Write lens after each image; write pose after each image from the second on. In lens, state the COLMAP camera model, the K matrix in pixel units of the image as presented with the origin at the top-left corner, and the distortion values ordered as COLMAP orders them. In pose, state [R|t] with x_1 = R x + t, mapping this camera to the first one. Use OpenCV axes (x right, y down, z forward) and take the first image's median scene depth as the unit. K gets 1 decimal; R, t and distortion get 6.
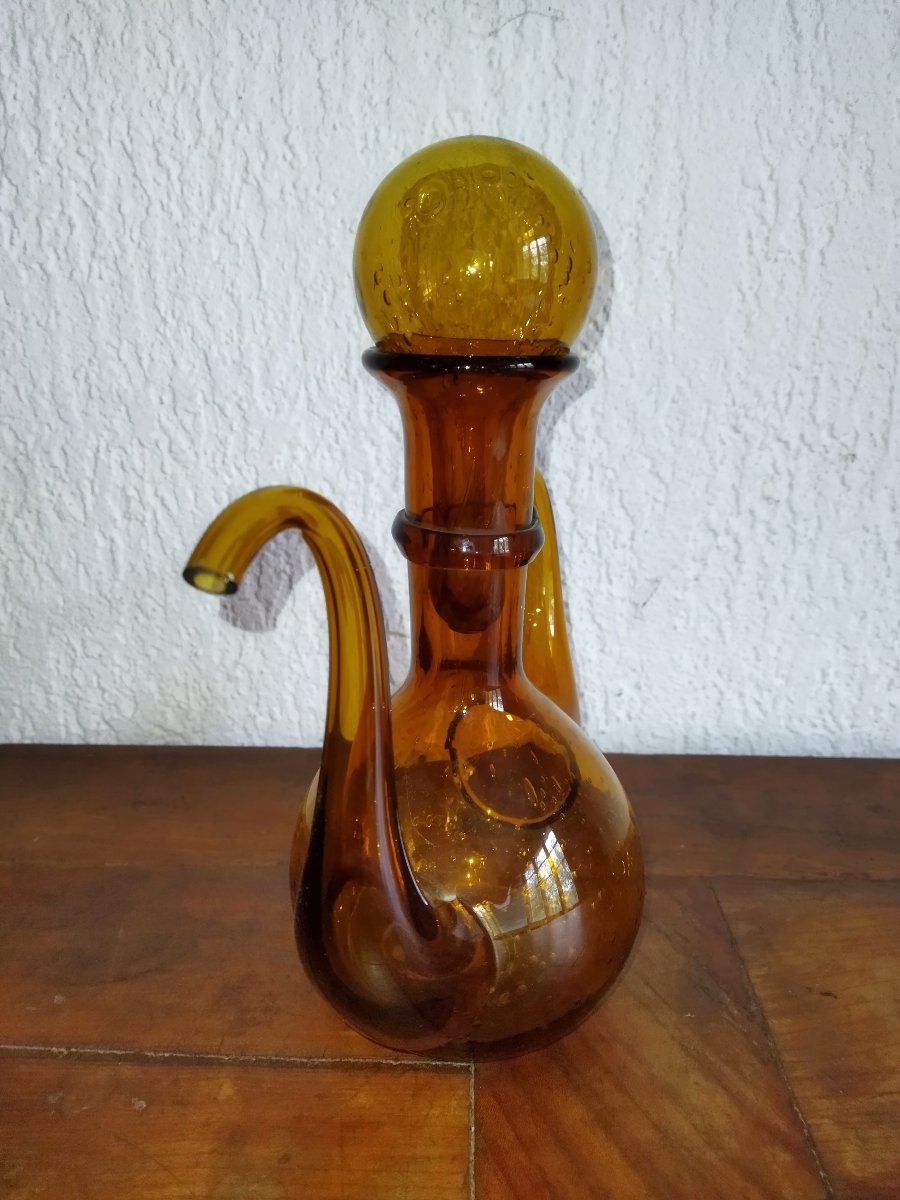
lens RADIAL K [[940.2, 0, 450.0], [0, 940.2, 600.0], [0, 0, 1]] dist [0.117074, -0.178193]
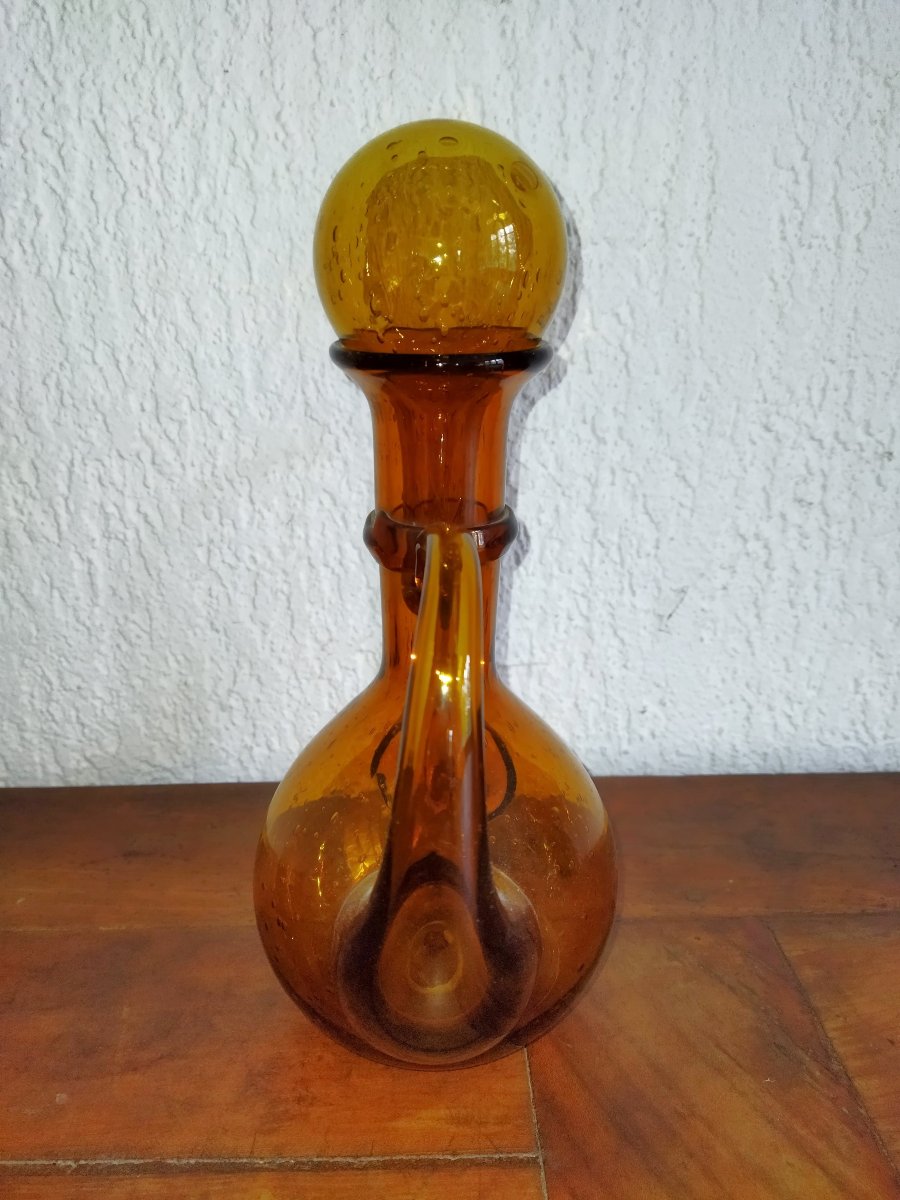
lens RADIAL K [[940.2, 0, 450.0], [0, 940.2, 600.0], [0, 0, 1]] dist [0.117074, -0.178193]
pose [[0.998511, -0.026750, 0.047533, -0.059287], [0.026289, 0.999601, 0.010306, -0.028392], [-0.047789, -0.009041, 0.998817, 0.078865]]
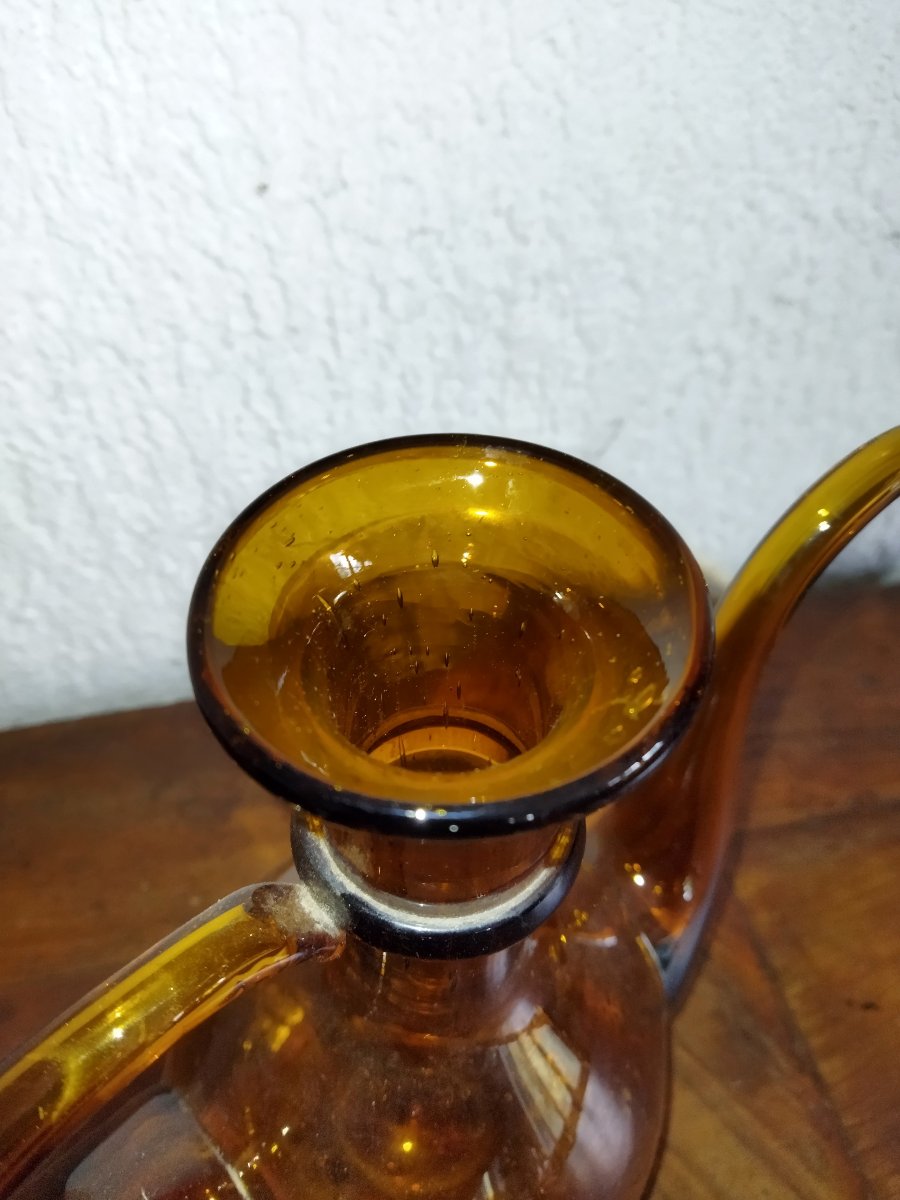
lens RADIAL K [[946.0, 0, 450.0], [0, 946.0, 600.0], [0, 0, 1]] dist [0.080549, -0.191362]
pose [[0.967862, -0.167093, 0.187943, -0.064011], [0.058117, 0.875729, 0.479293, -0.267852], [-0.244674, -0.452966, 0.857296, 0.374852]]
